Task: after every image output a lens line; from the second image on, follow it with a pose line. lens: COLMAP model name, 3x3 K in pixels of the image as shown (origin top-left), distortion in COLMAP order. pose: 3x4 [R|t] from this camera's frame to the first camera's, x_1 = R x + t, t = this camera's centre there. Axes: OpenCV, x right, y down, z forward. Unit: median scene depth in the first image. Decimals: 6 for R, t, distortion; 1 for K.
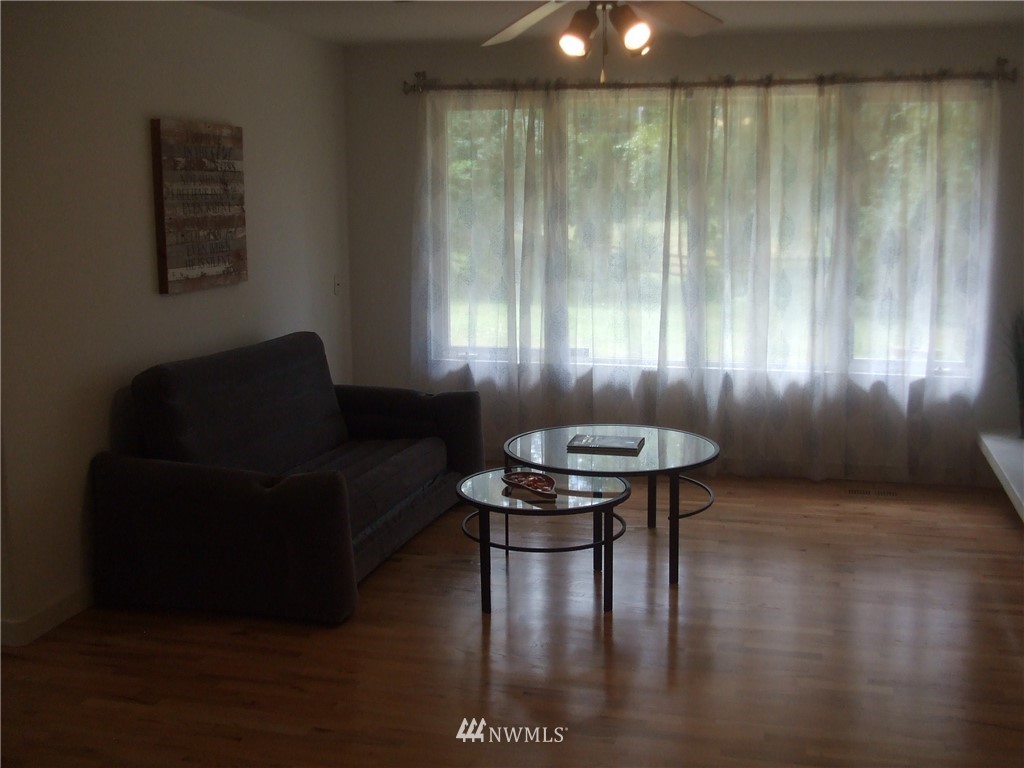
lens RADIAL K [[1143.8, 0, 512.0], [0, 1143.8, 384.0], [0, 0, 1]] dist [-0.087017, 0.051127]
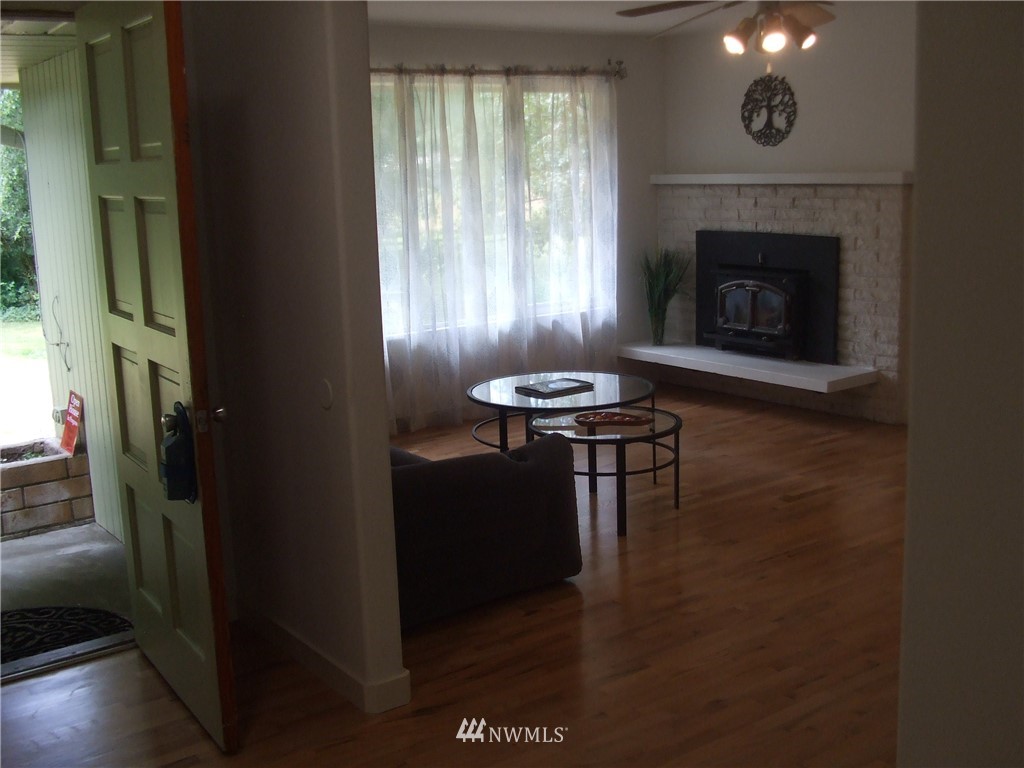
lens RADIAL K [[1143.8, 0, 512.0], [0, 1143.8, 384.0], [0, 0, 1]] dist [-0.087017, 0.051127]
pose [[0.635295, -0.161196, 0.755259, -0.667037], [0.159634, 0.984262, 0.075794, -0.036288], [-0.755591, 0.072413, 0.651029, 0.243353]]
